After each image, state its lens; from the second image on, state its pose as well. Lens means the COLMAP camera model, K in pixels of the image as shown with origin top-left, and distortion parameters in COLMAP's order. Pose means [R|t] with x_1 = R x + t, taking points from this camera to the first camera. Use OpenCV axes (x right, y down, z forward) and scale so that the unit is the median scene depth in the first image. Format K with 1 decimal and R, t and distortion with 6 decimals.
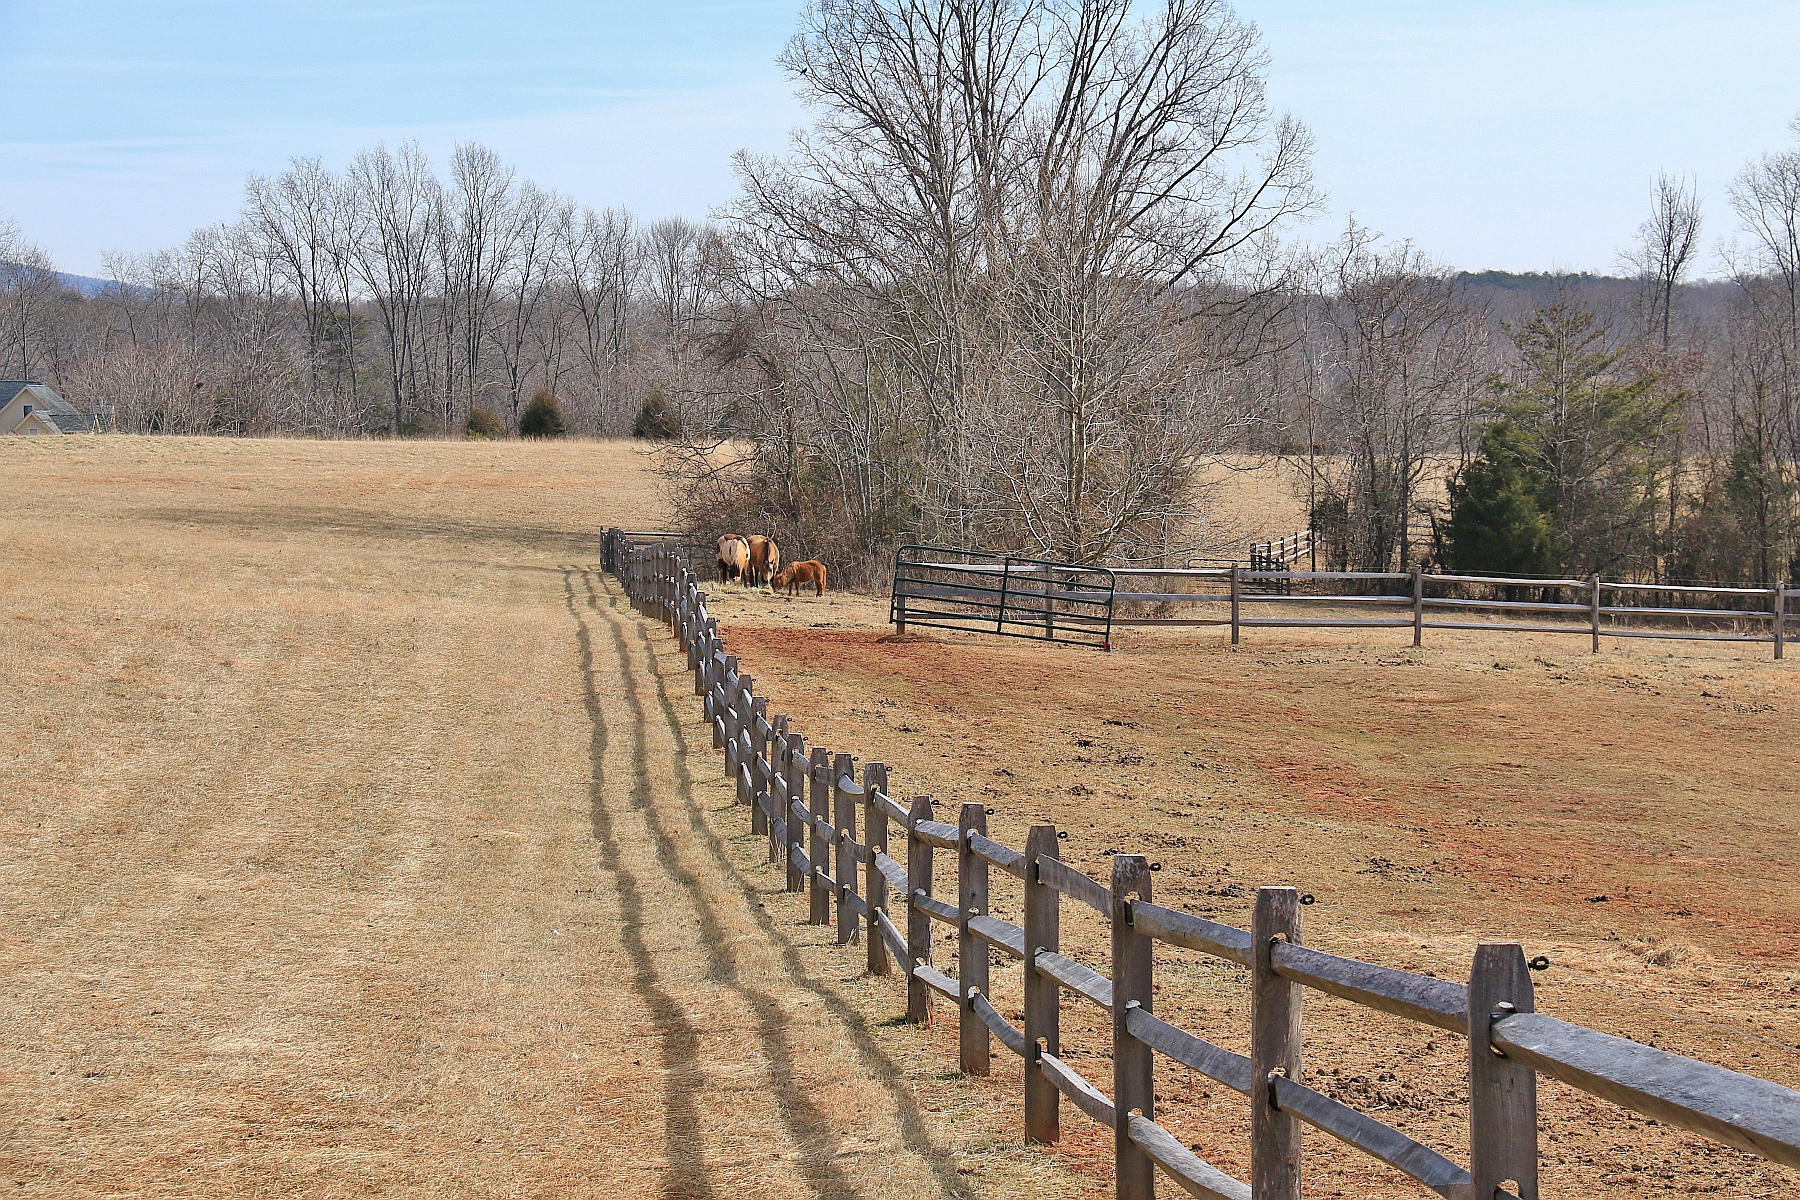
lens RADIAL K [[4801.5, 0, 915.1], [0, 4801.5, 595.9], [0, 0, 1]] dist [0.638598, 0.488745]
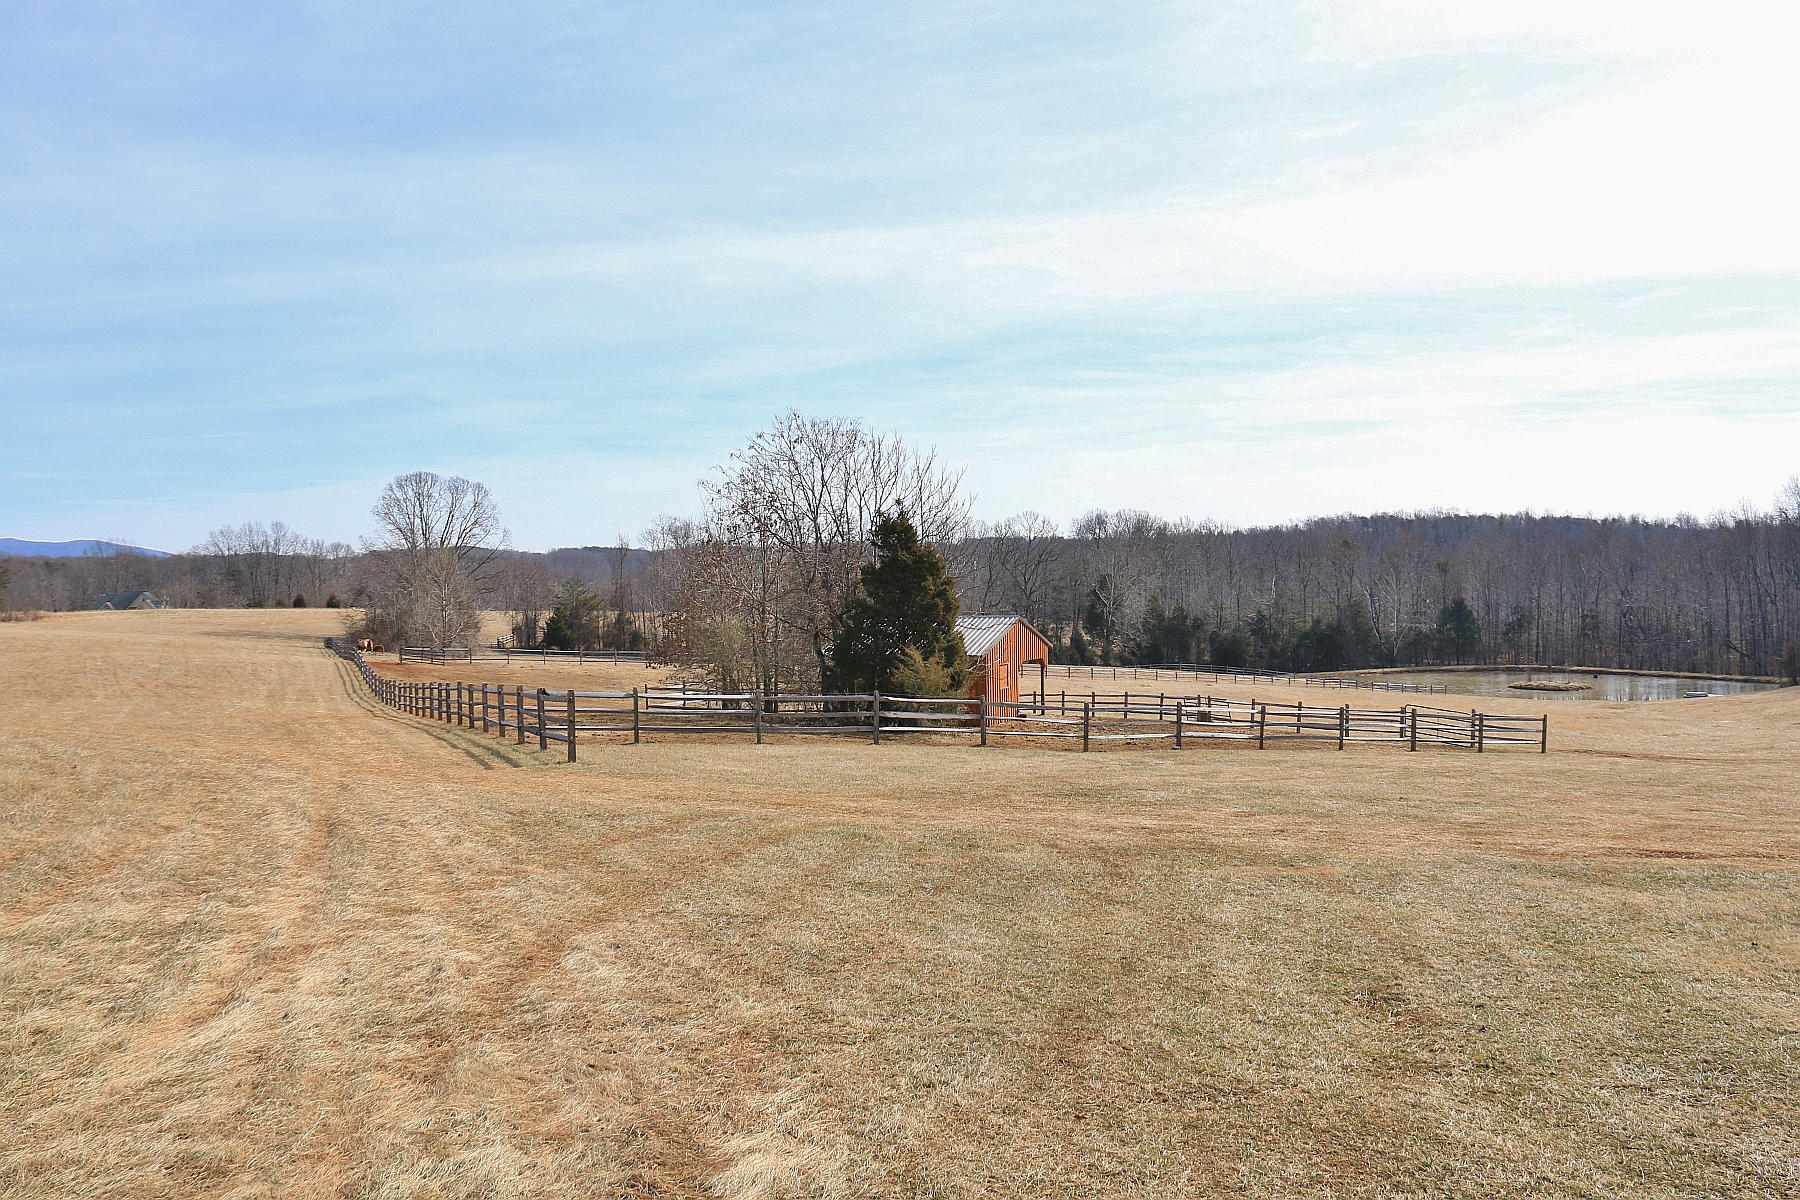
lens RADIAL K [[1468.7, 0, 925.3], [0, 1468.7, 582.5], [0, 0, 1]] dist [-0.199198, 0.179152]
pose [[0.941146, -0.001601, 0.337996, 0.002186], [0.016451, 0.999021, -0.041076, -0.001786], [-0.337599, 0.044219, 0.940251, -0.202604]]
